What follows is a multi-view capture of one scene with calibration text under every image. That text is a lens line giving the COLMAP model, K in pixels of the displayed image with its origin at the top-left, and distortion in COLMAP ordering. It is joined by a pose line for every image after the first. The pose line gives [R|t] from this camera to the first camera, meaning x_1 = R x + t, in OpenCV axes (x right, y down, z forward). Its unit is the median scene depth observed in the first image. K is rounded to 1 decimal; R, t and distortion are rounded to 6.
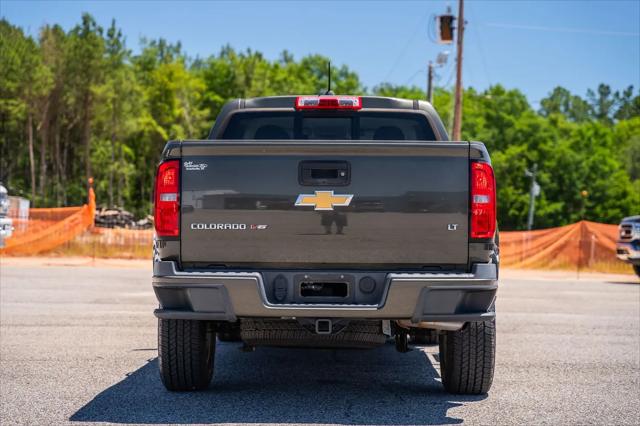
lens RADIAL K [[1464.6, 0, 320.0], [0, 1464.6, 213.0], [0, 0, 1]] dist [0.402262, 0.231454]
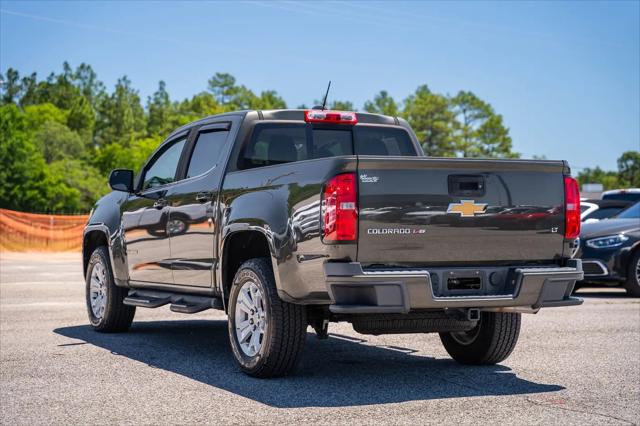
lens RADIAL K [[1442.3, 0, 320.0], [0, 1442.3, 213.0], [0, 0, 1]] dist [0.332634, 0.170770]
pose [[0.854620, -0.005396, 0.519227, -0.577260], [-0.004562, 0.999829, 0.017899, -0.020688], [-0.519235, -0.017665, 0.854449, 0.048897]]
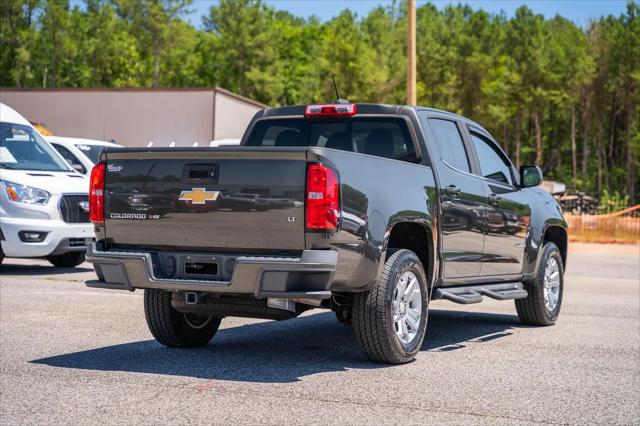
lens RADIAL K [[1464.6, 0, 320.0], [0, 1464.6, 213.0], [0, 0, 1]] dist [0.402262, 0.231454]
pose [[0.864645, 0.011139, -0.502260, 0.579514], [-0.004074, 0.999877, 0.015163, -0.010903], [0.502367, -0.011064, 0.864584, -0.012326]]
